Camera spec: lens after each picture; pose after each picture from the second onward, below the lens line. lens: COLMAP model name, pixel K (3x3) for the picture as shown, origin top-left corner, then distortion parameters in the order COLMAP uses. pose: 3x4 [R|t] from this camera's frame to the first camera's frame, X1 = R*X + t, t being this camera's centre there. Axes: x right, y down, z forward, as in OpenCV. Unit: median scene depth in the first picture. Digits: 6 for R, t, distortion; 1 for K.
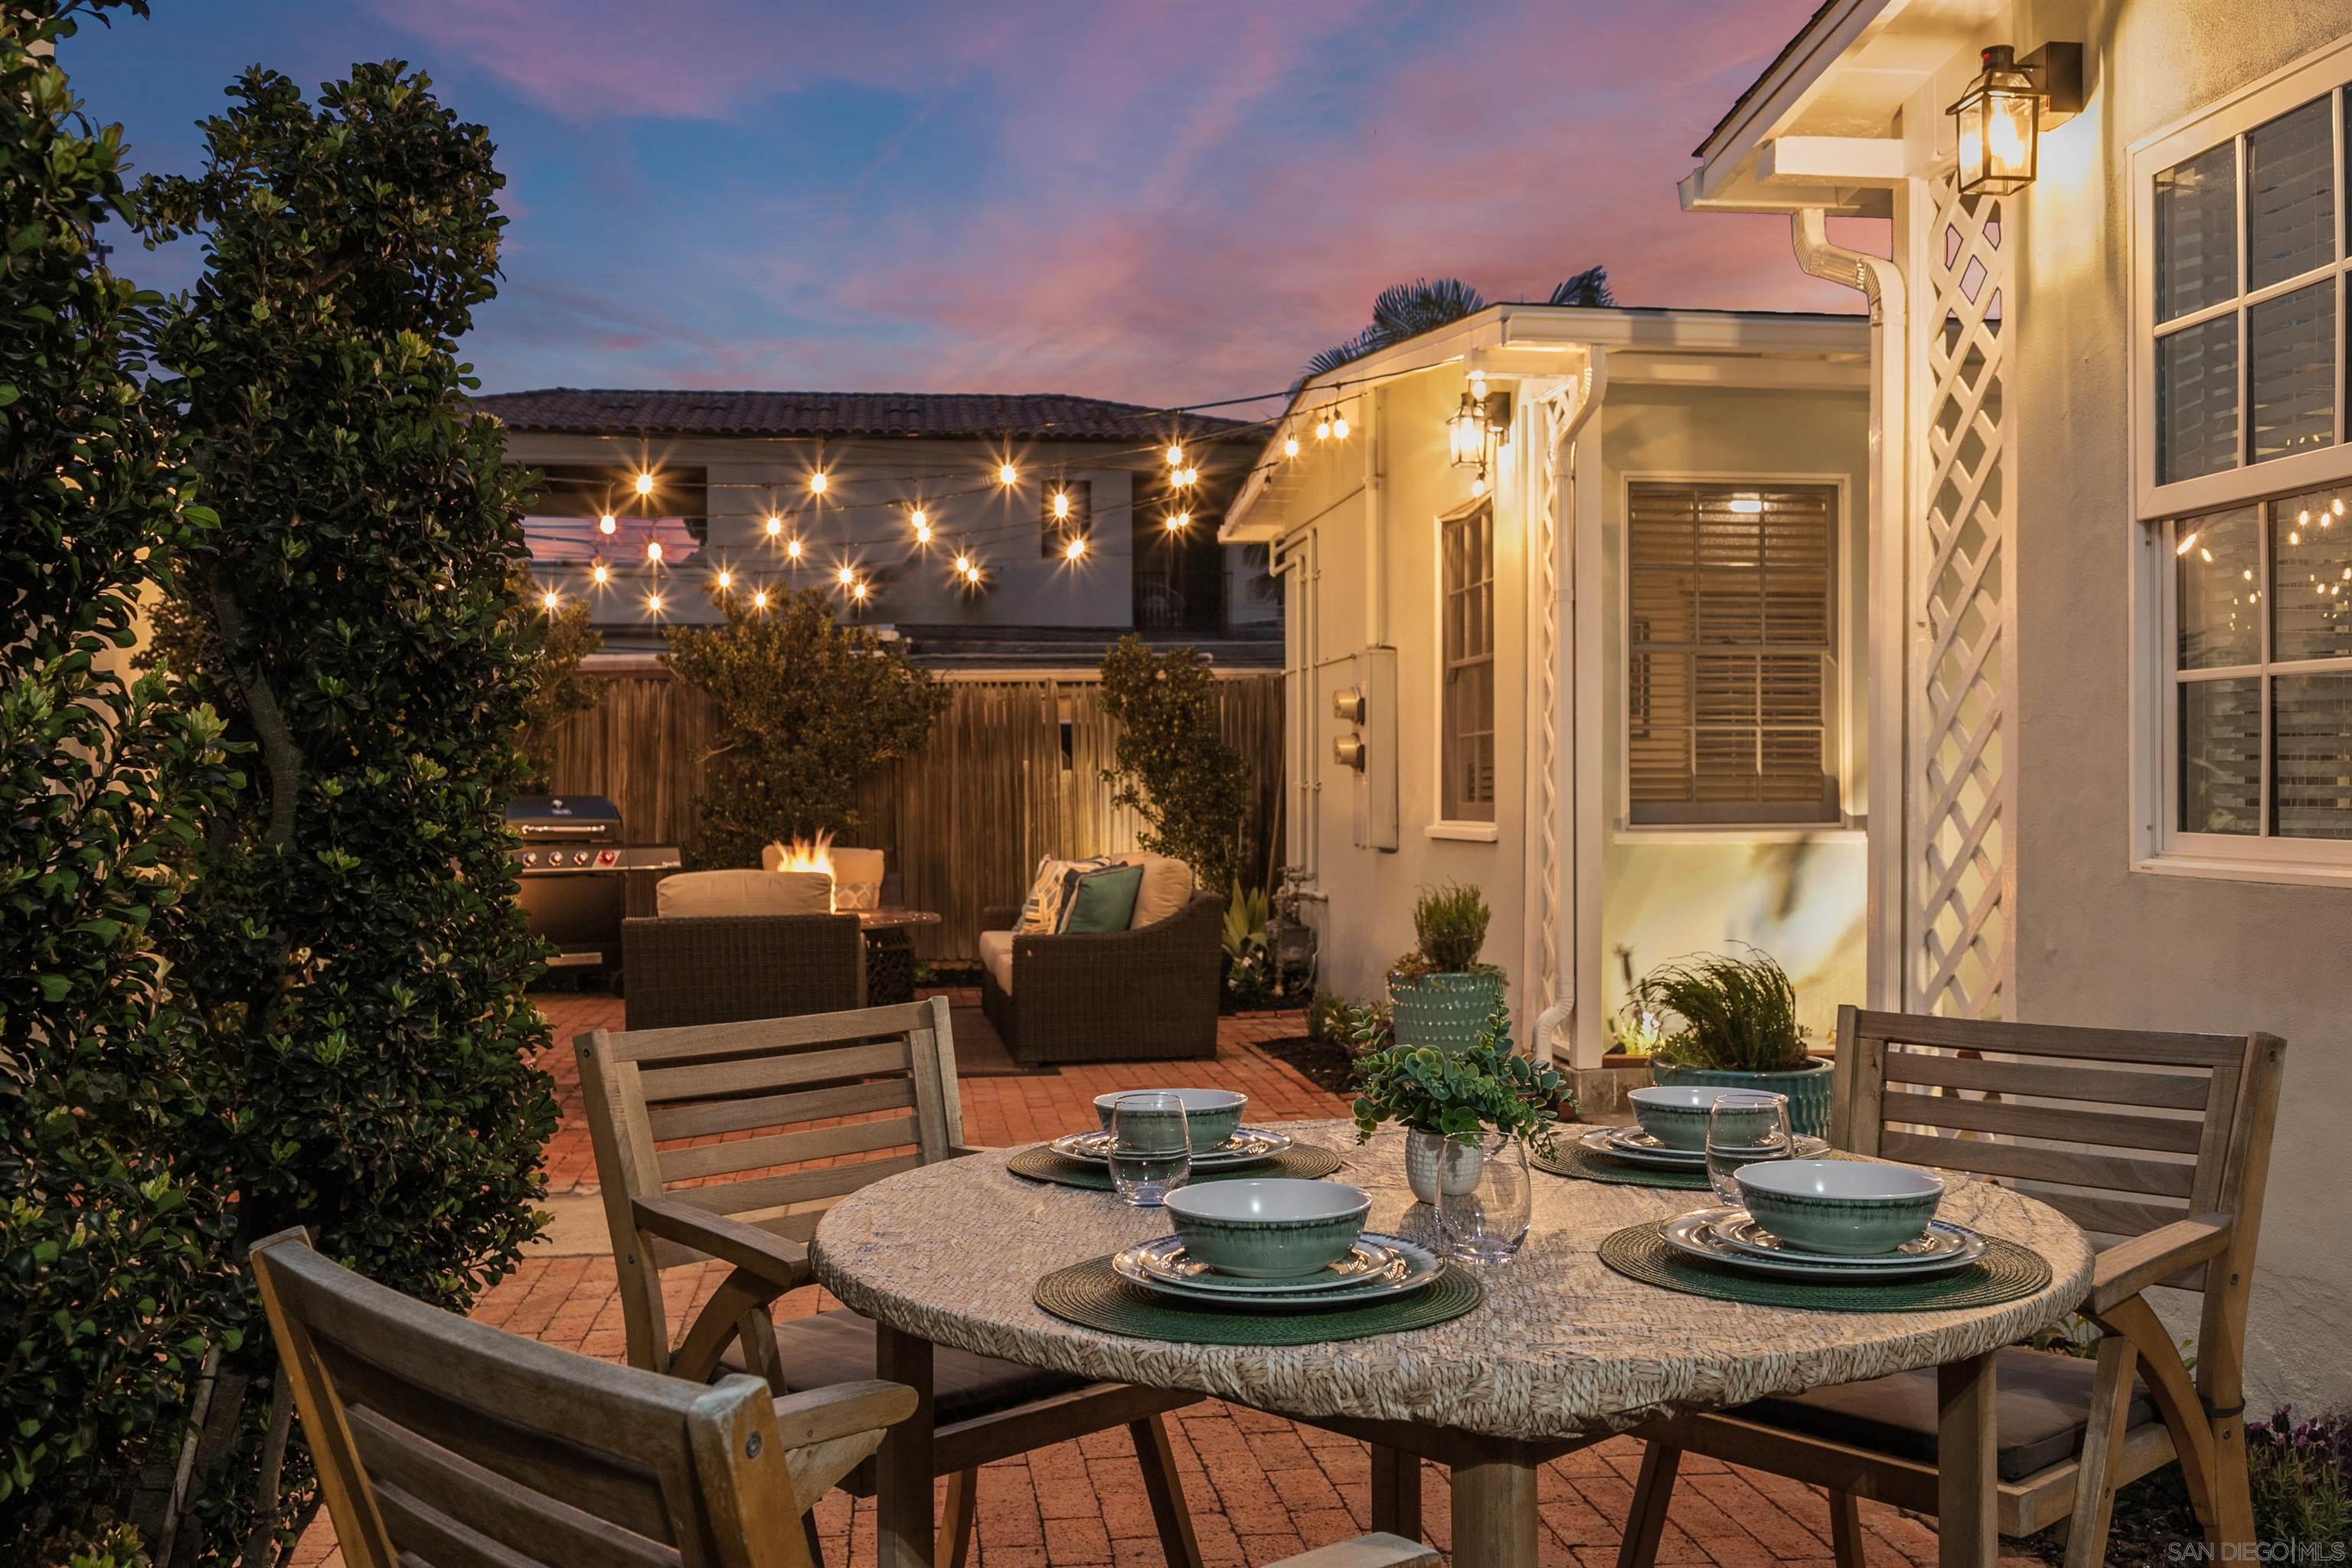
lens RADIAL K [[2056.6, 0, 1176.0], [0, 2056.6, 784.0], [0, 0, 1]] dist [0.002829, 0.000290]
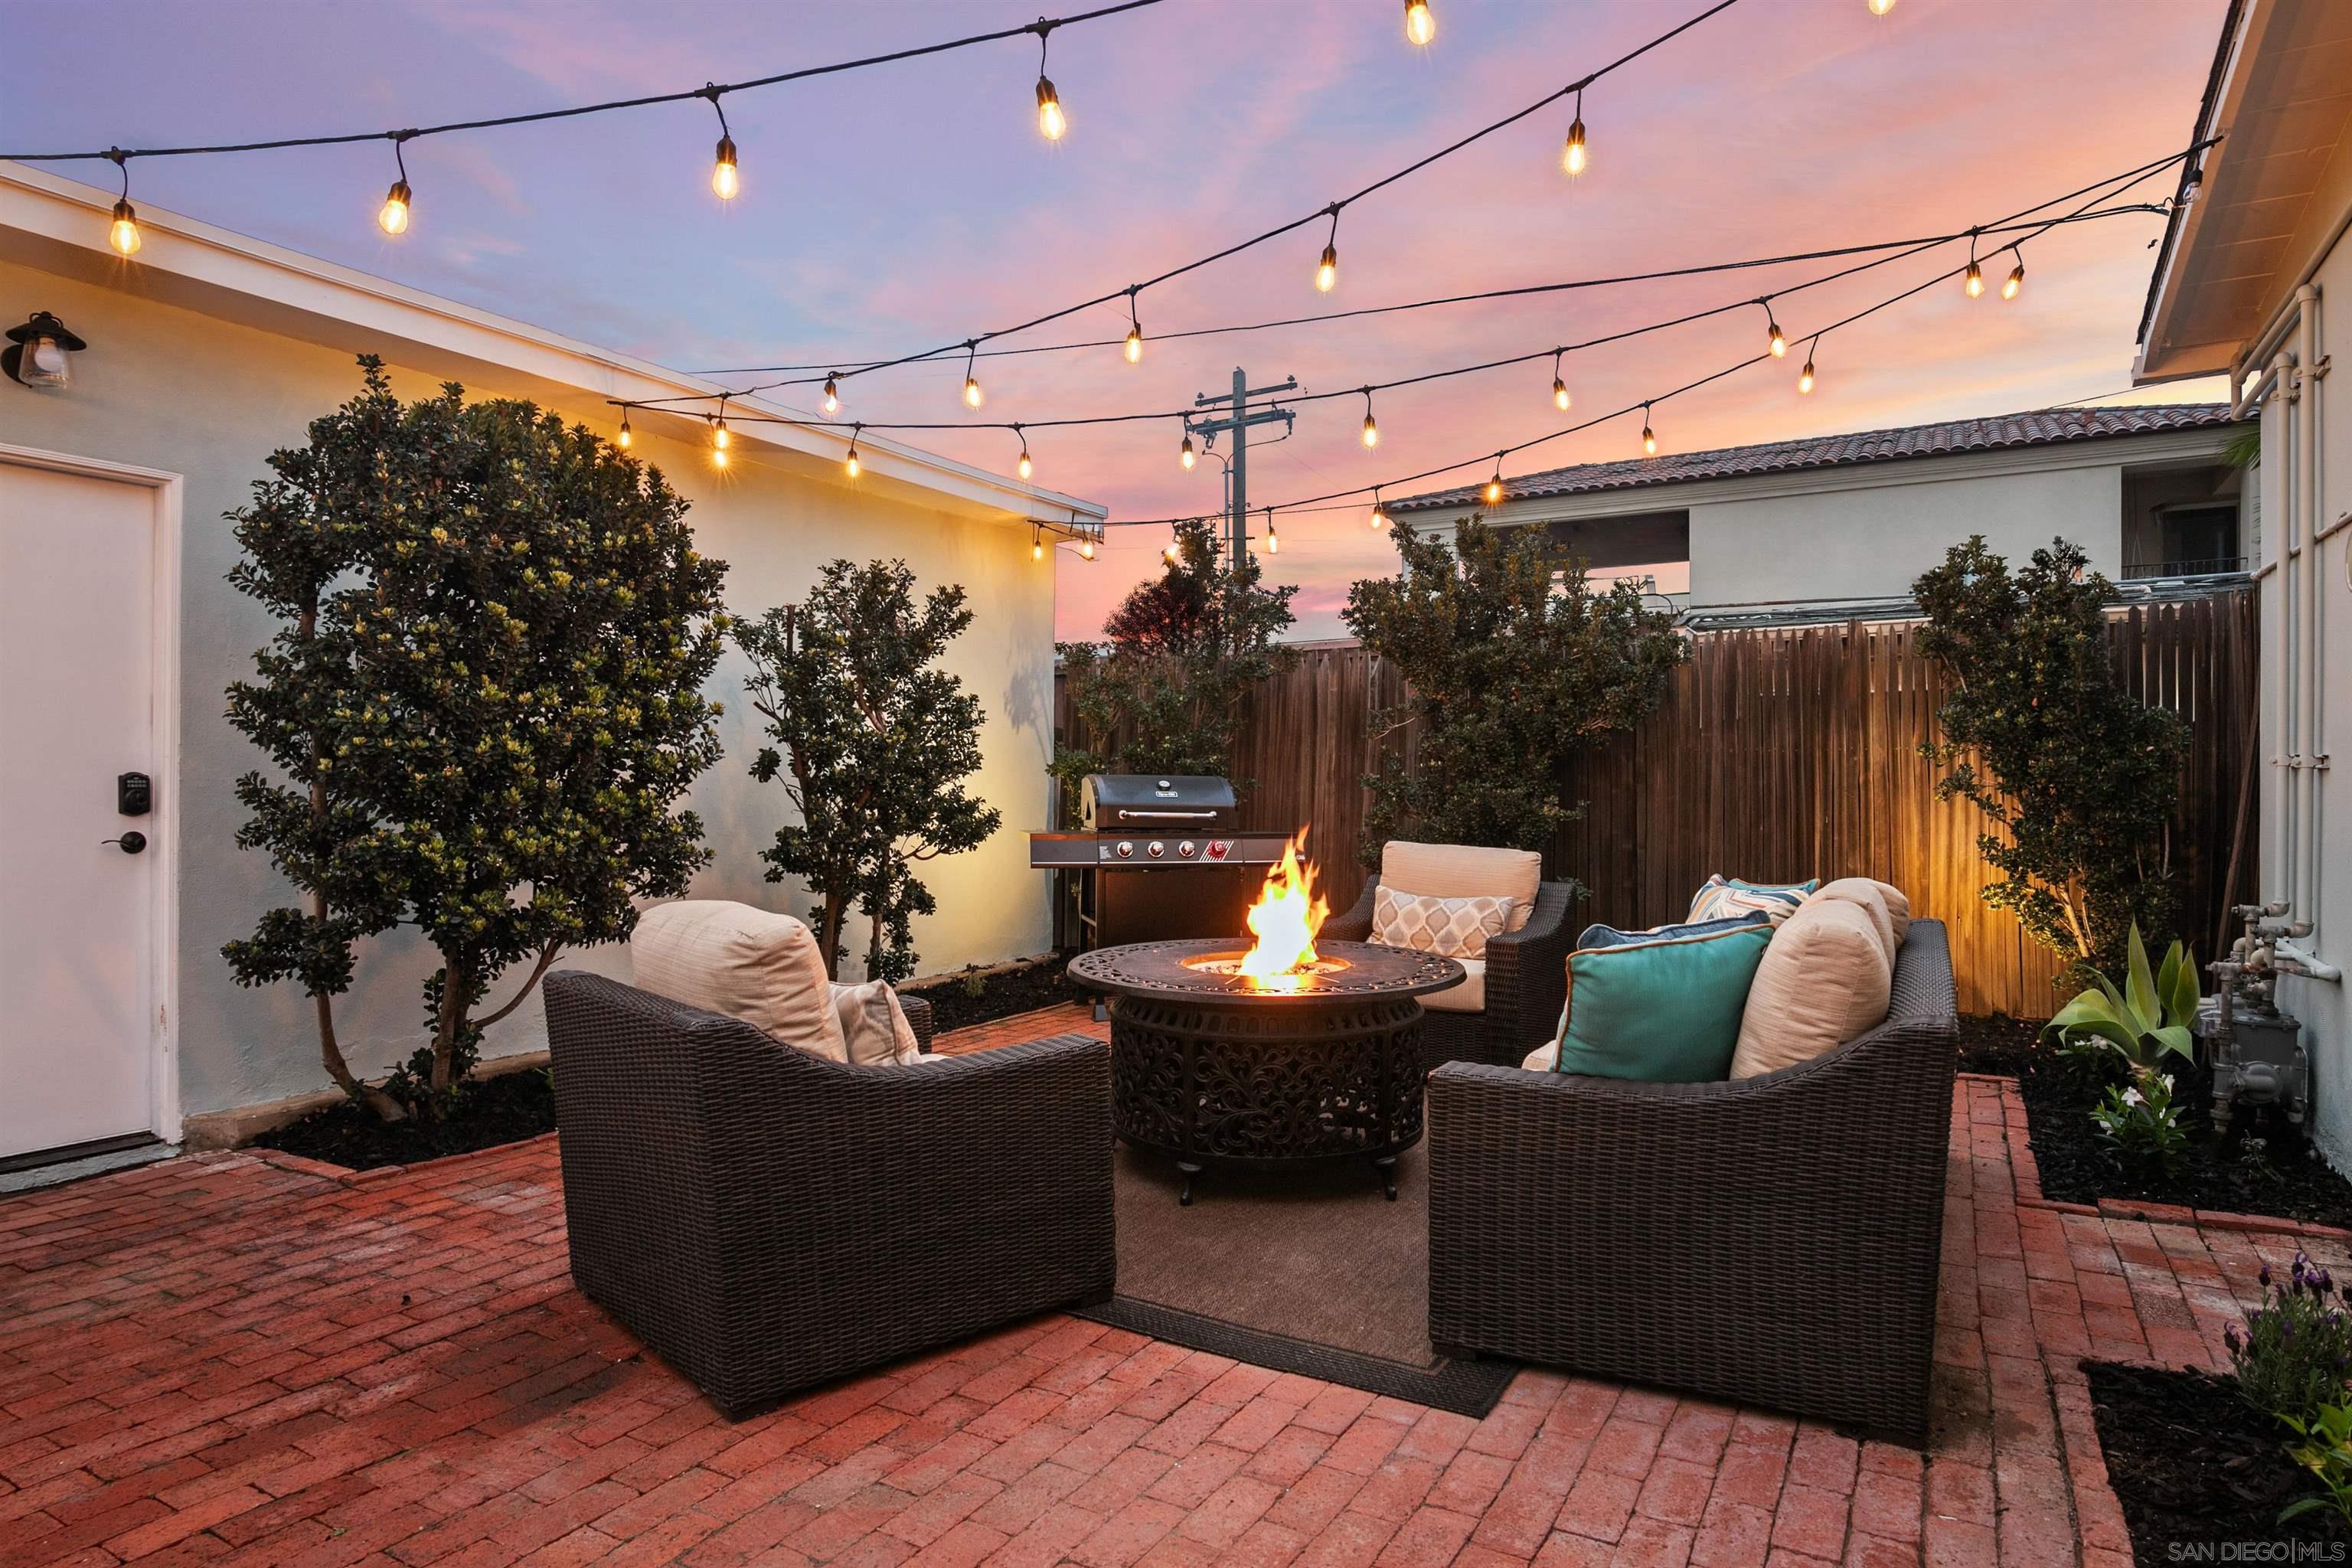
lens RADIAL K [[1361.2, 0, 1176.0], [0, 1361.2, 784.0], [0, 0, 1]] dist [-0.002832, -0.000592]
pose [[0.794631, 0.007544, -0.607046, 0.043525], [-0.004211, 0.999967, 0.006914, 0.005023], [0.607078, -0.002938, 0.794636, 0.499388]]
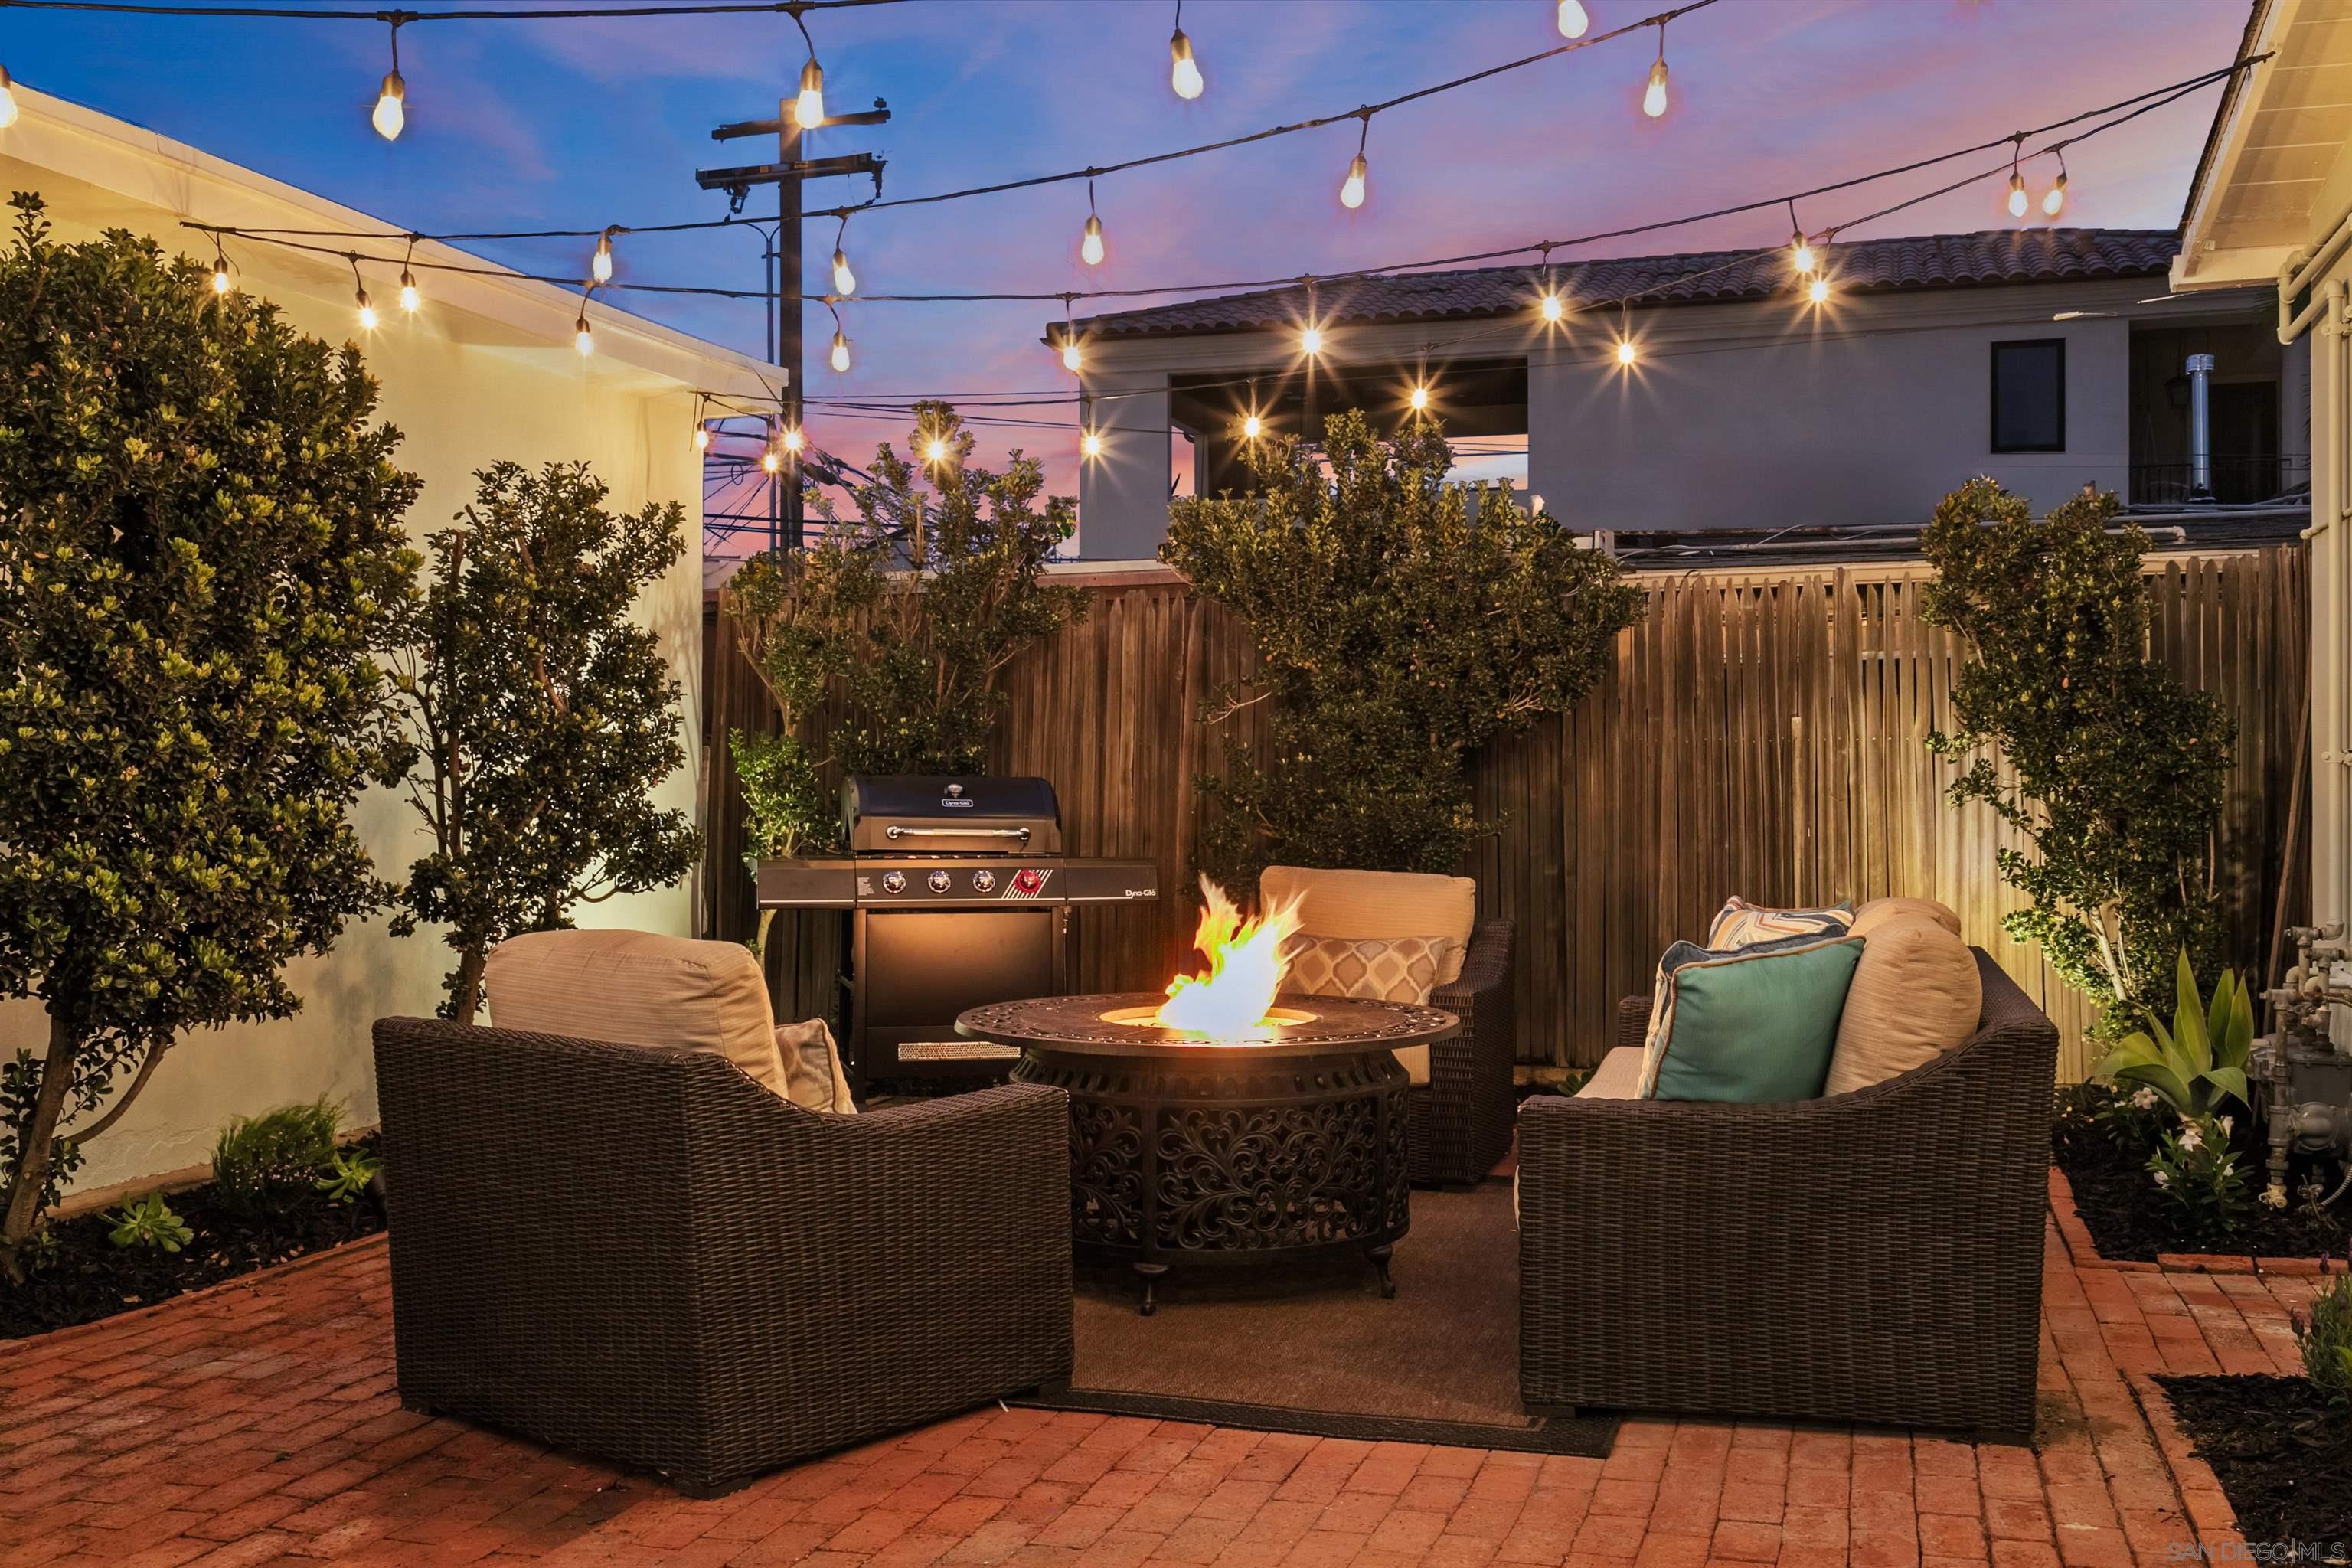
lens RADIAL K [[2373.9, 0, 1176.0], [0, 2373.9, 784.0], [0, 0, 1]] dist [0.018181, 0.015979]
pose [[0.912675, 0.003513, -0.408671, 0.039119], [-0.001912, 0.999989, 0.004325, 0.004506], [0.408682, -0.003166, 0.912672, 0.364721]]
